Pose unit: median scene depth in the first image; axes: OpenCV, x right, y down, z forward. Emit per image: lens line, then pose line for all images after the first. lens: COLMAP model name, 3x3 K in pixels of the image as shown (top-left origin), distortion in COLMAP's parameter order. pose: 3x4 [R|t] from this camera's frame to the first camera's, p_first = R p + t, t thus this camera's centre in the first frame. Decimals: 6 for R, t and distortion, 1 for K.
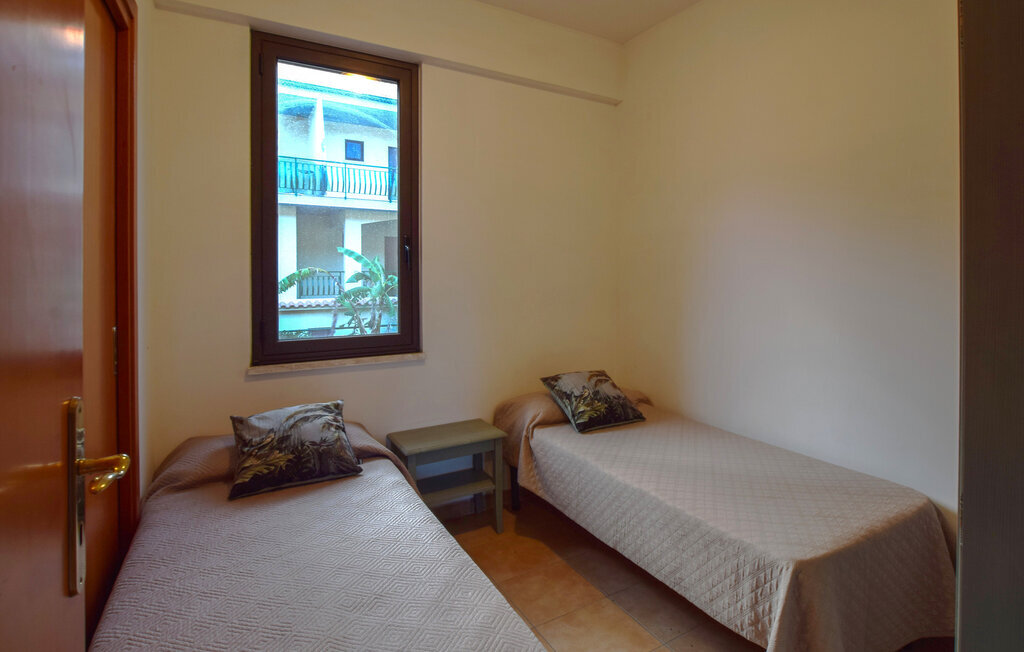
lens RADIAL K [[547.6, 0, 575.8], [0, 547.6, 268.2], [0, 0, 1]] dist [-0.019534, -0.000158]
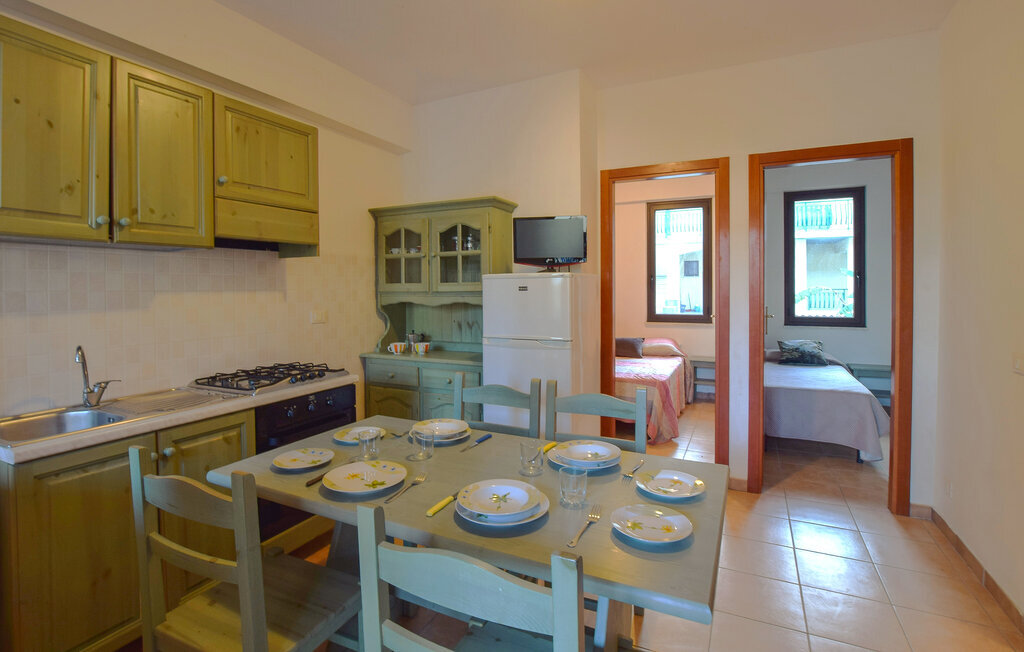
lens RADIAL K [[488.3, 0, 514.0], [0, 488.3, 293.6], [0, 0, 1]] dist [-0.018690, 0.002539]
pose [[0.524192, 0.007694, -0.851565, 0.581086], [0.005086, 0.999913, 0.012166, -0.001113], [0.851585, -0.010709, 0.524107, -1.094012]]
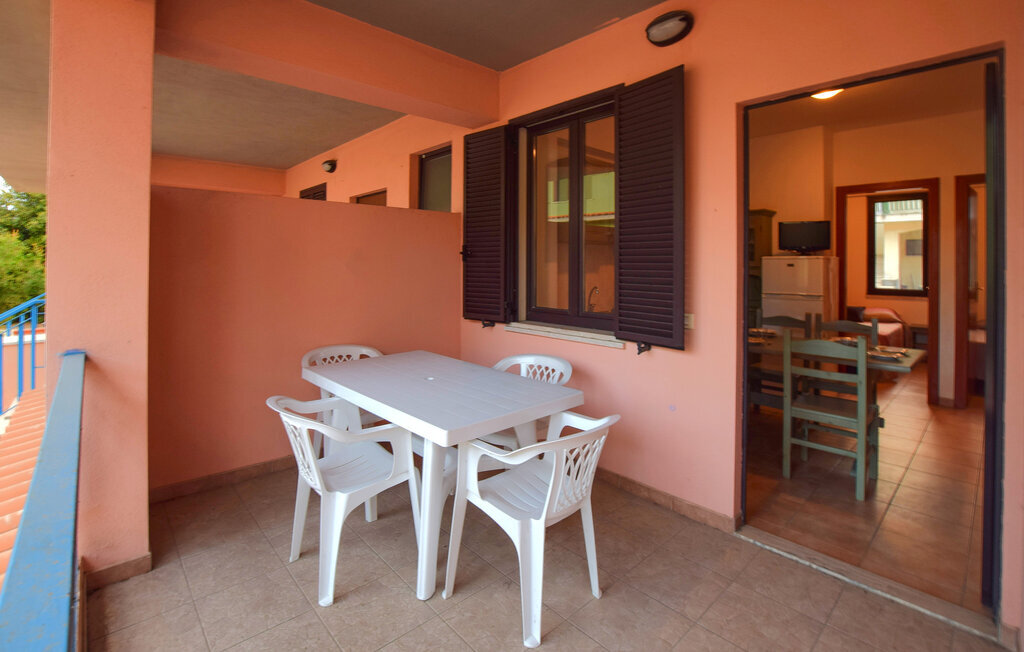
lens RADIAL K [[488.3, 0, 511.8], [0, 488.3, 265.5], [0, 0, 1]] dist [-0.018690, 0.002539]
pose [[0.201286, -0.000796, -0.979532, 1.216778], [-0.001834, 0.999998, -0.001190, 0.005543], [0.979531, 0.002036, 0.201284, -1.857525]]
